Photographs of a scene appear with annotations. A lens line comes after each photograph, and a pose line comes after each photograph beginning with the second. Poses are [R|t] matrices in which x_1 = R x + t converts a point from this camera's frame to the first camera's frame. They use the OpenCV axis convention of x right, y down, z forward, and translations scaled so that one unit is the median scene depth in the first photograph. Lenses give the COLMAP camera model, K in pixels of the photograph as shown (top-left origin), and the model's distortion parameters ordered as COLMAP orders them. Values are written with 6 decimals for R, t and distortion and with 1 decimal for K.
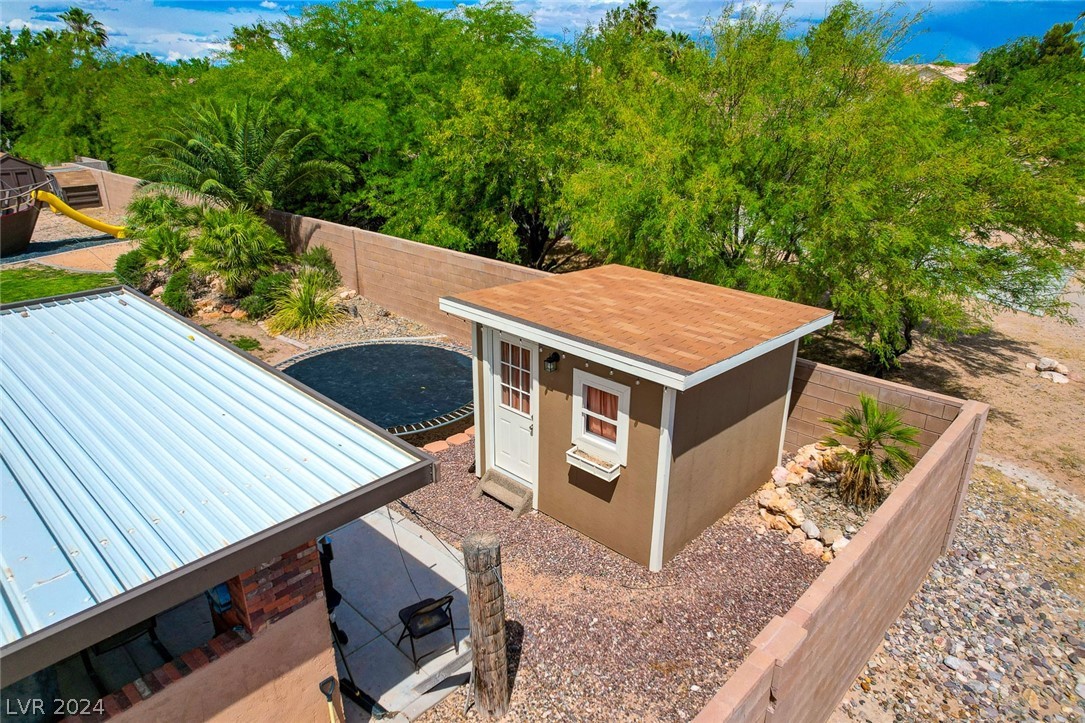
lens RADIAL K [[694.4, 0, 542.5], [0, 694.4, 361.5], [0, 0, 1]] dist [-0.079258, 0.073378]
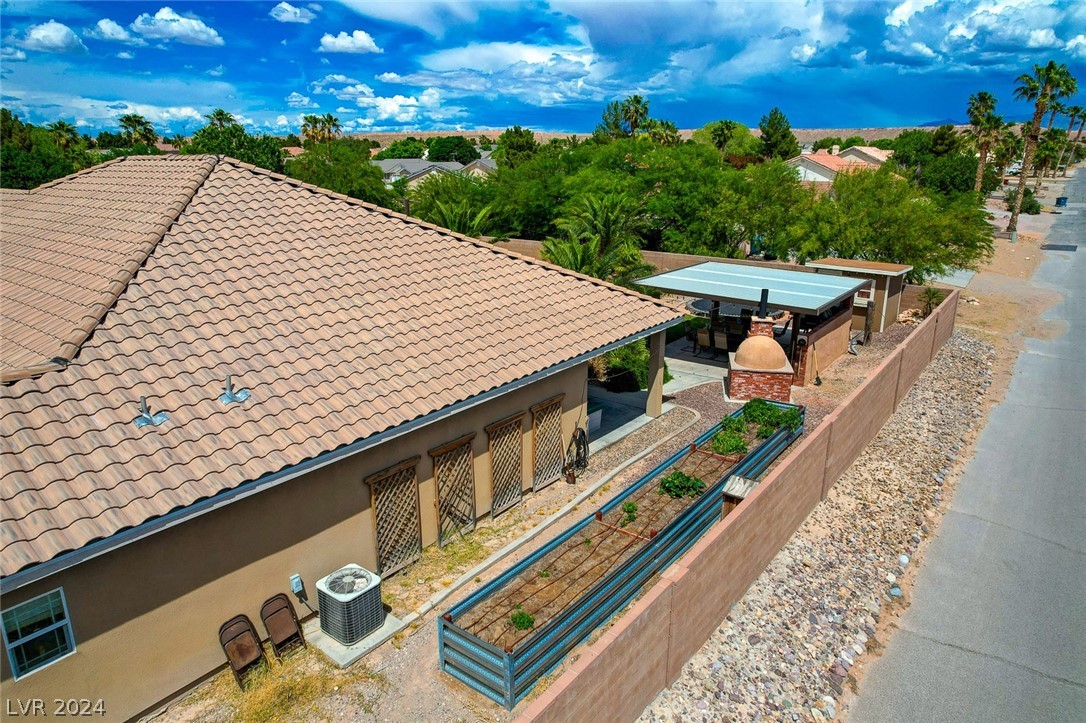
lens RADIAL K [[708.7, 0, 543.0], [0, 708.7, 361.5], [0, 0, 1]] dist [-0.086333, 0.079037]
pose [[0.993461, -0.037048, 0.107997, -0.261393], [0.046349, 0.995309, -0.084922, 0.088813], [-0.104345, 0.089373, 0.990517, -0.317058]]
